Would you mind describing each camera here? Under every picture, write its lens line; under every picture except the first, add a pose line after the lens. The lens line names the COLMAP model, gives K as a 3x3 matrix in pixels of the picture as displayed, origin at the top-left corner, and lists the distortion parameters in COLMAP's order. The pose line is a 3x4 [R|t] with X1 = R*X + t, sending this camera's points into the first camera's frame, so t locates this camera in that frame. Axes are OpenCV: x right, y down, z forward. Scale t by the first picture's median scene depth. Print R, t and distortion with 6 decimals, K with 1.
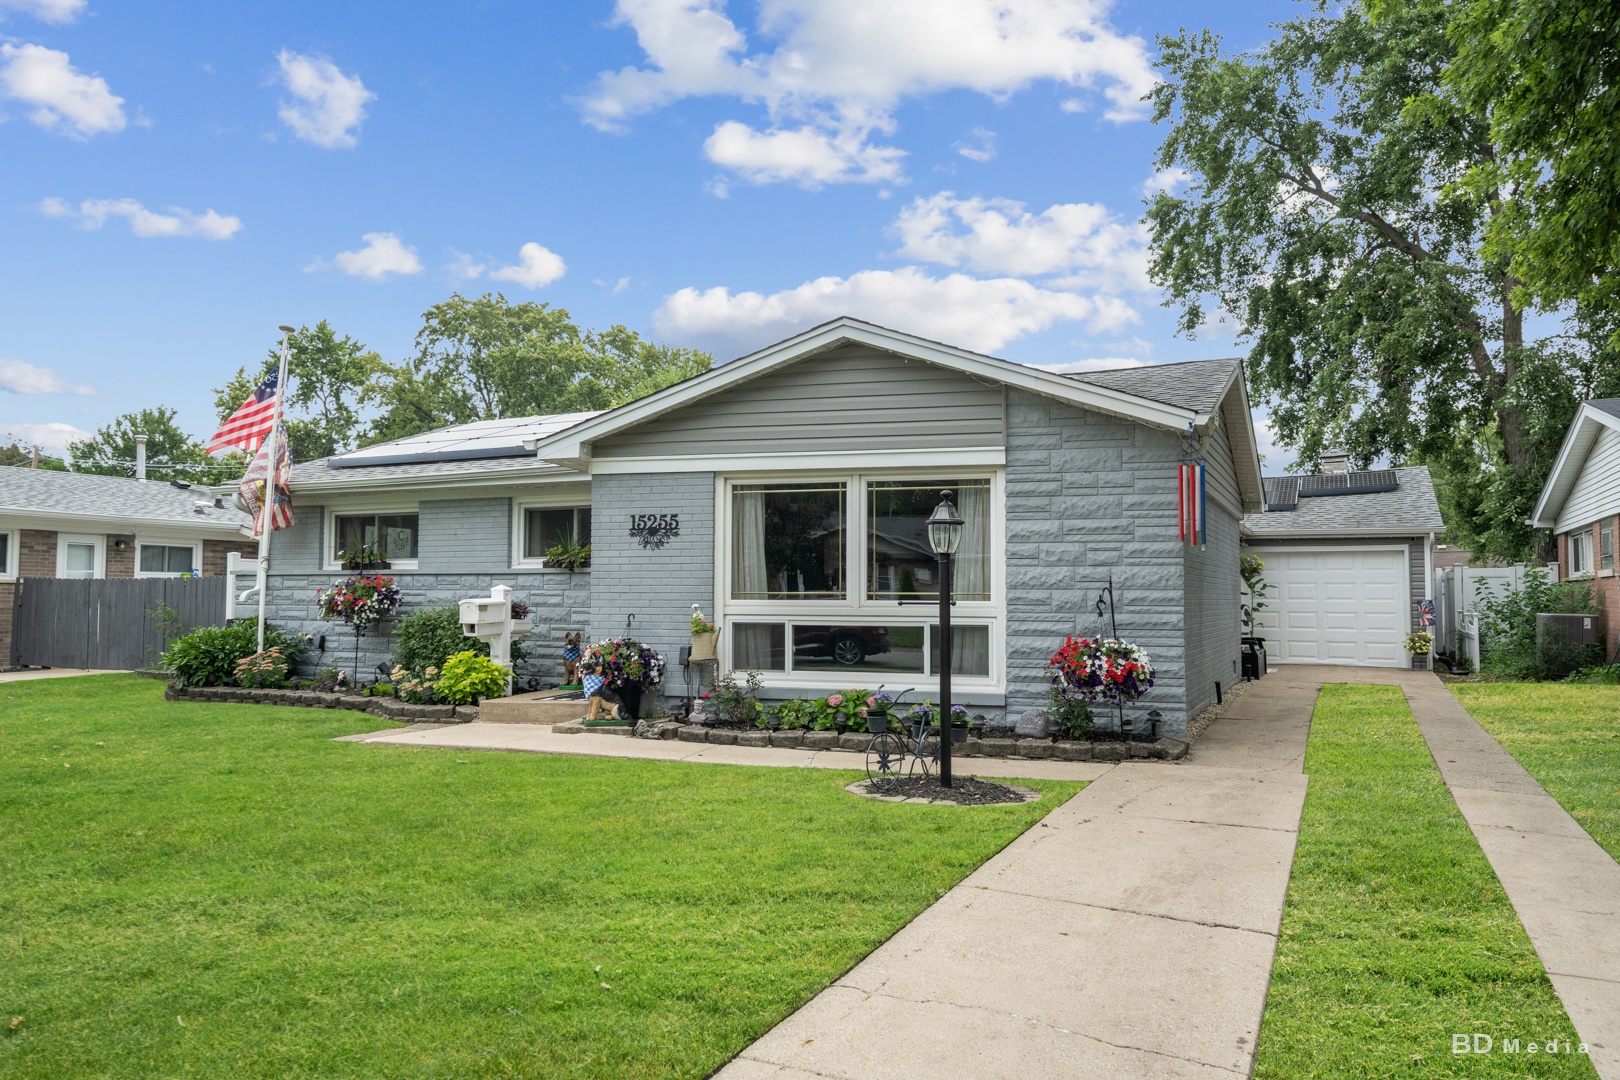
lens RADIAL K [[1080.0, 0, 810.0], [0, 1080.0, 540.0], [0, 0, 1]] dist [-0.002031, -0.000332]
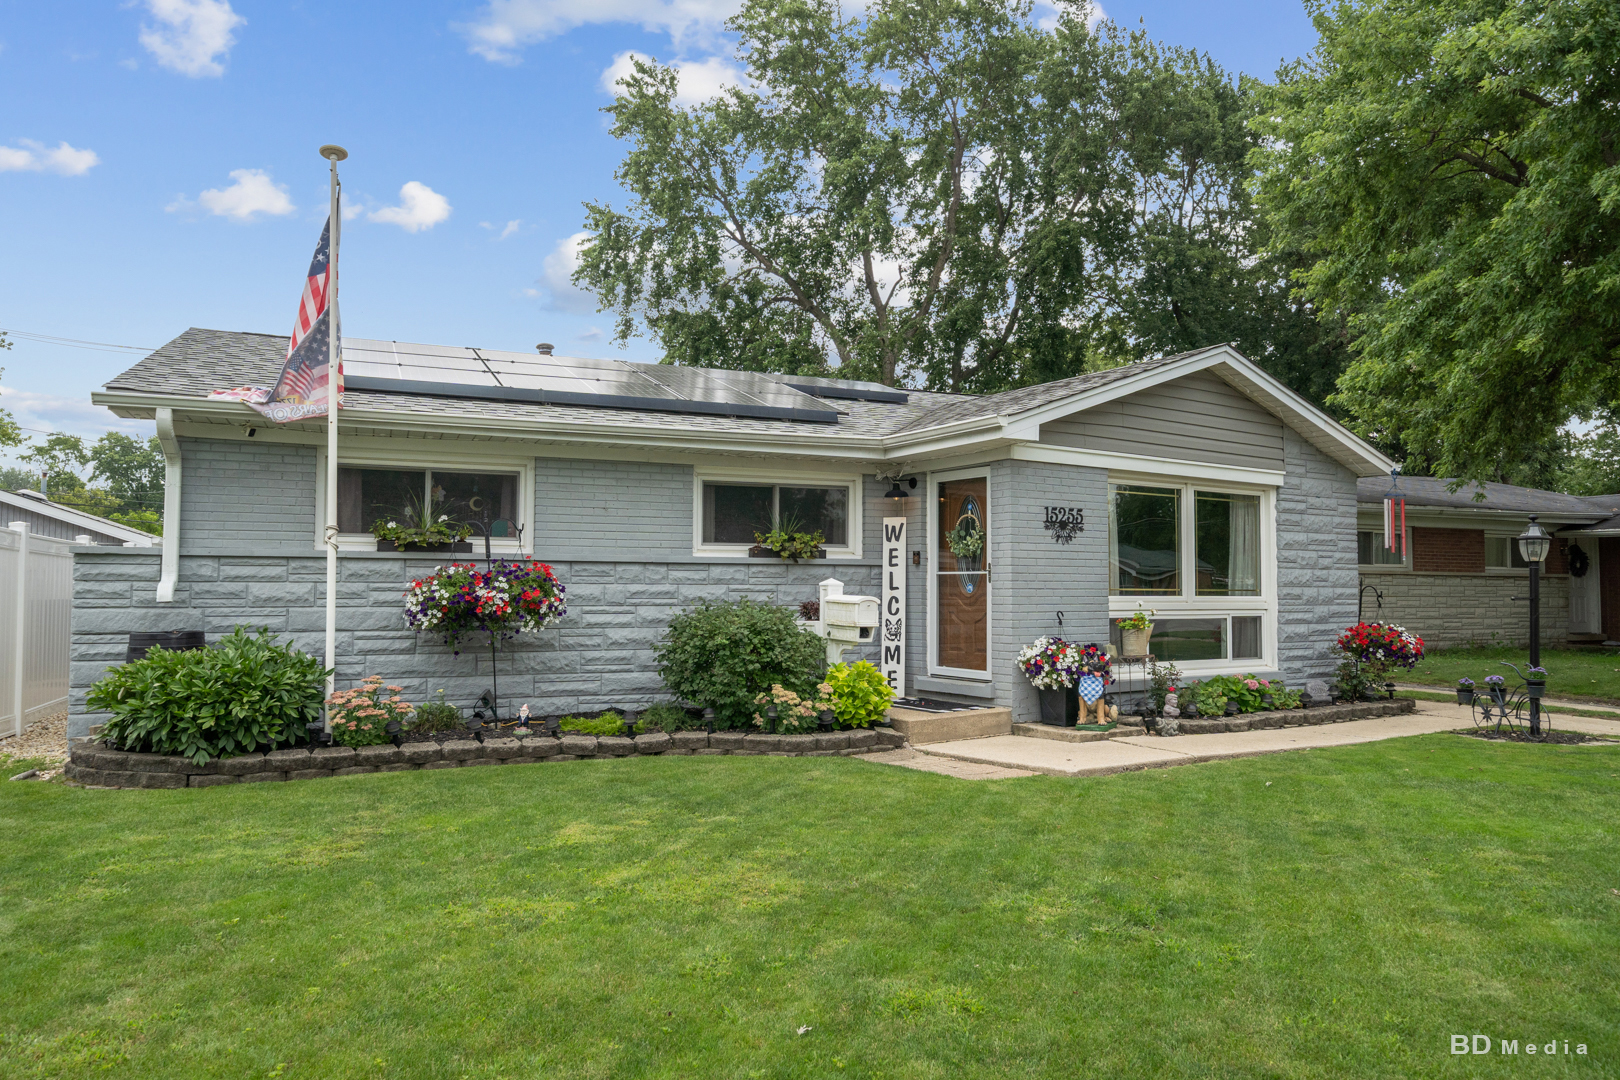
lens RADIAL K [[1059.1, 0, 802.4], [0, 1059.1, 547.0], [0, 0, 1]] dist [0.000620, -0.000442]
pose [[0.673720, 0.029905, 0.738381, -1.011812], [-0.039565, 0.999207, -0.004368, 0.025126], [-0.737927, -0.026271, 0.674369, 0.544728]]
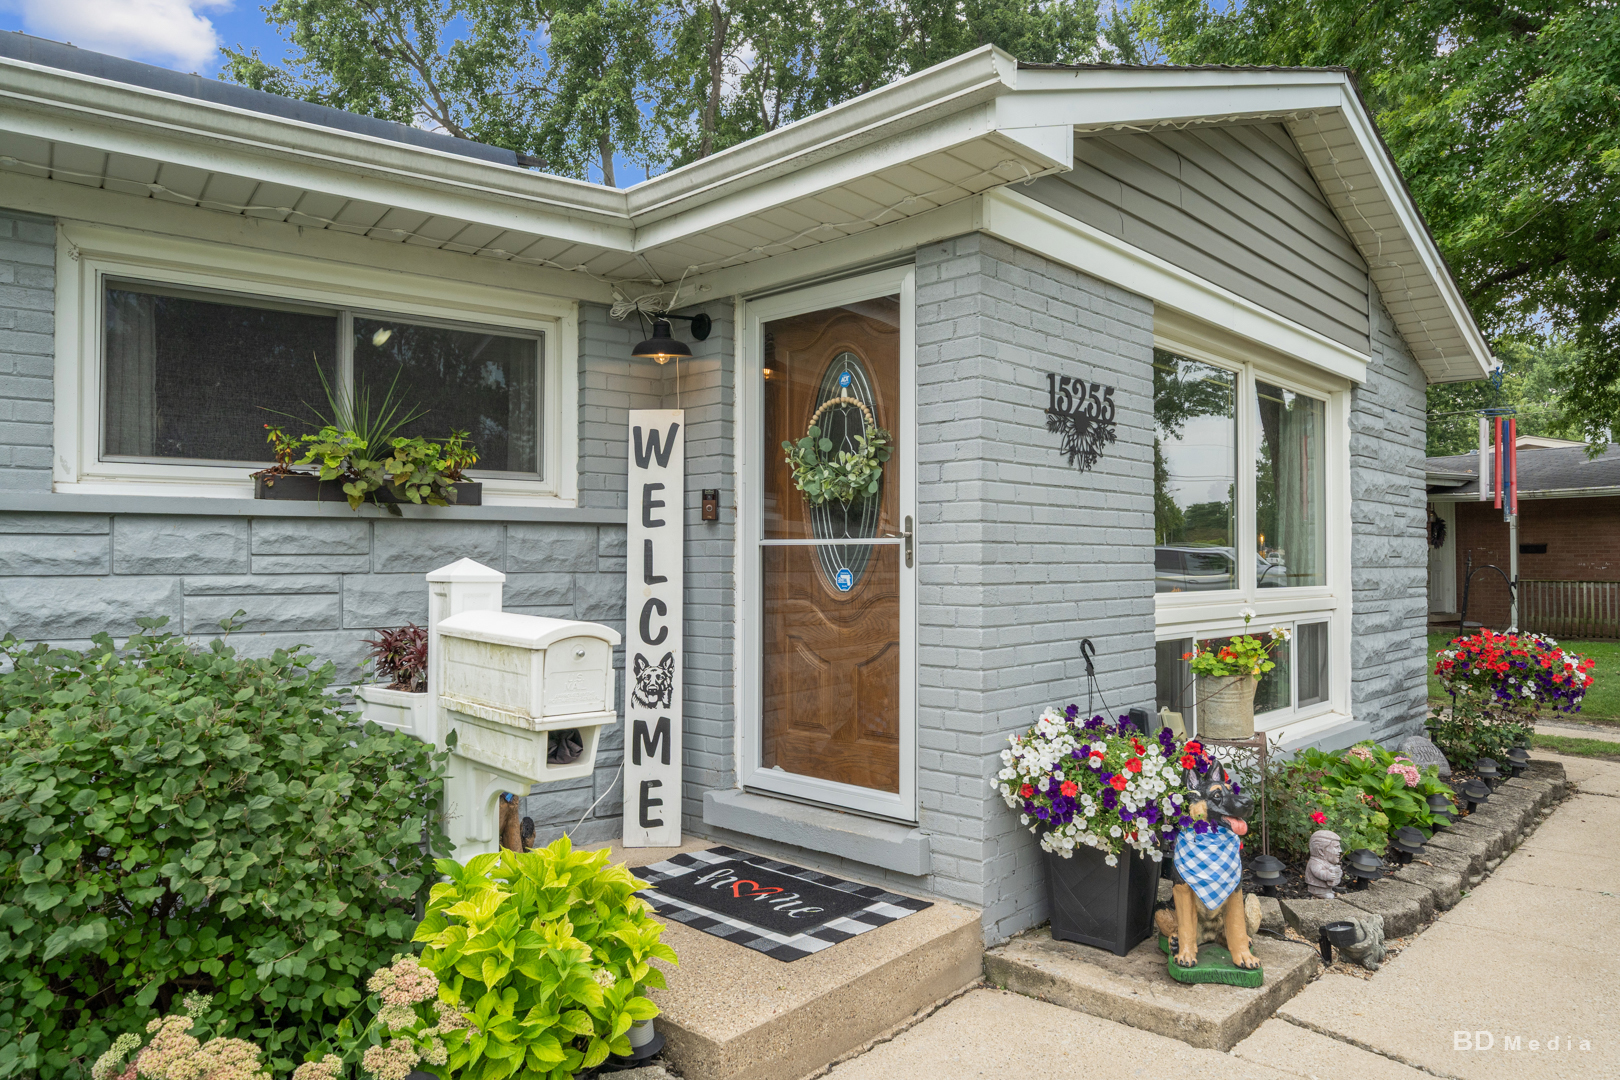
lens RADIAL K [[1059.1, 0, 802.4], [0, 1059.1, 547.0], [0, 0, 1]] dist [0.000620, -0.000442]
pose [[0.477639, 0.009356, 0.878506, -0.533987], [-0.043017, 0.998993, 0.012749, 0.036208], [-0.877502, -0.043880, 0.477560, 0.919339]]
